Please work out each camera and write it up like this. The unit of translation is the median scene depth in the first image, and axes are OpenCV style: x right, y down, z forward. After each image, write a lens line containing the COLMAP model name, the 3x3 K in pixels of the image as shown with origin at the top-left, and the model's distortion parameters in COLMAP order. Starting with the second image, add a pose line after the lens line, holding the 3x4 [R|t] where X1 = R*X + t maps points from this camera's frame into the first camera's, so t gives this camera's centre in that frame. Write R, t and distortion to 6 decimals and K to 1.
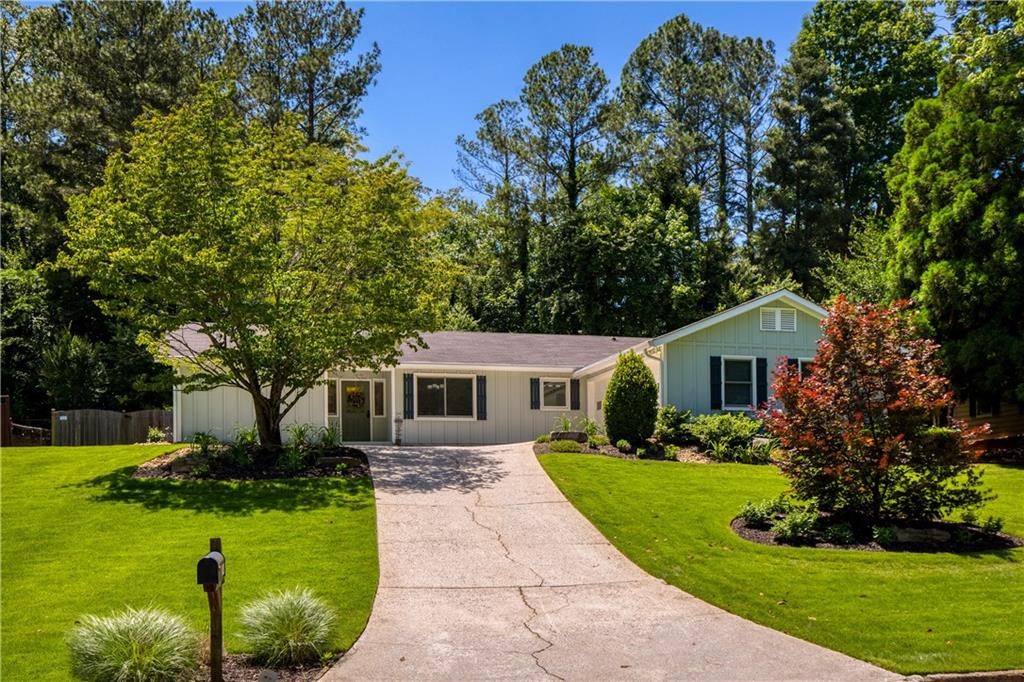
lens RADIAL K [[922.0, 0, 509.0], [0, 922.0, 343.4], [0, 0, 1]] dist [0.008625, 0.037714]
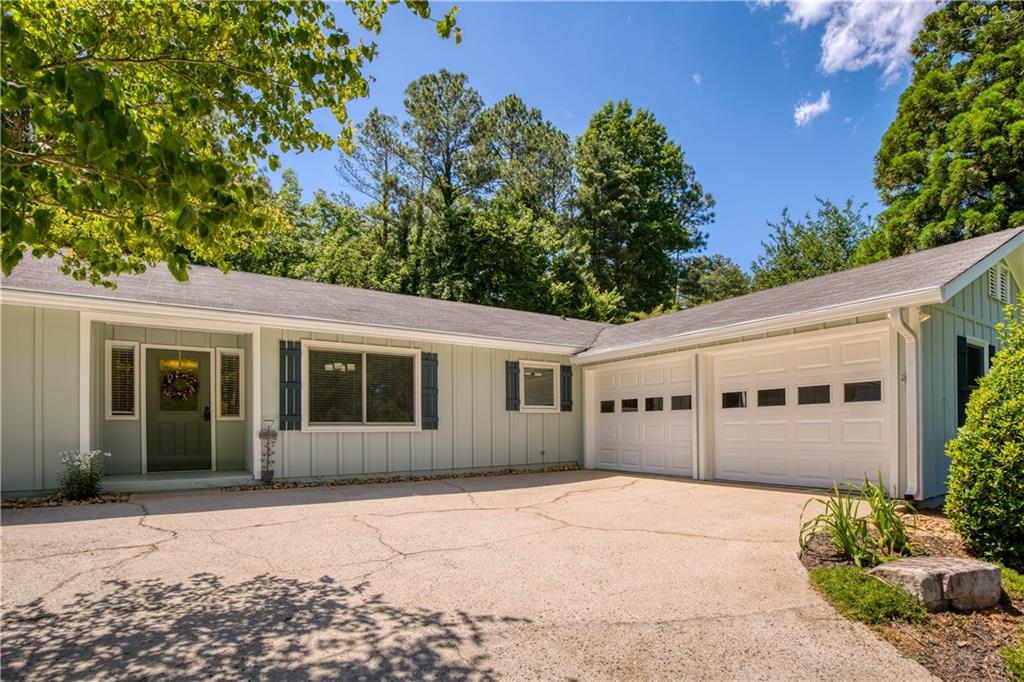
lens RADIAL K [[524.2, 0, 549.9], [0, 524.2, 404.2], [0, 0, 1]] dist [-0.022832, -0.001280]
pose [[0.935595, 0.019464, 0.352538, -0.074319], [-0.059443, 0.992910, 0.102934, 0.028946], [-0.348035, -0.117261, 0.930119, 0.665725]]
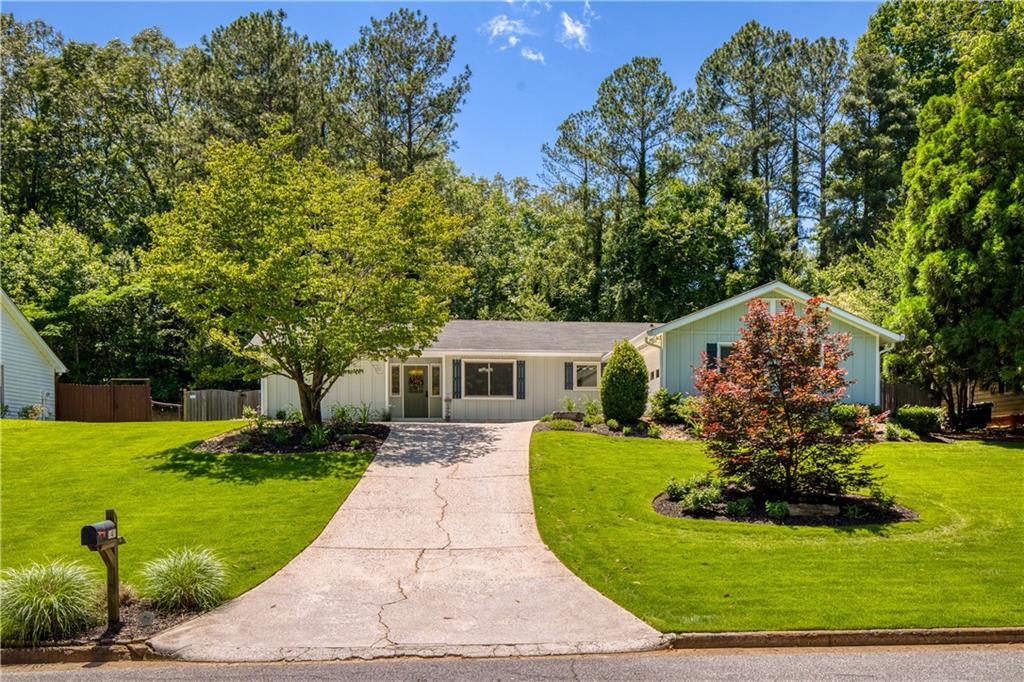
lens RADIAL K [[825.1, 0, 513.6], [0, 825.1, 337.5], [0, 0, 1]] dist [0.010825, 0.038293]
pose [[0.990184, -0.011845, -0.139268, 0.104551], [0.014230, 0.999768, 0.016143, -0.010435], [0.139044, -0.017967, 0.990123, -0.017303]]
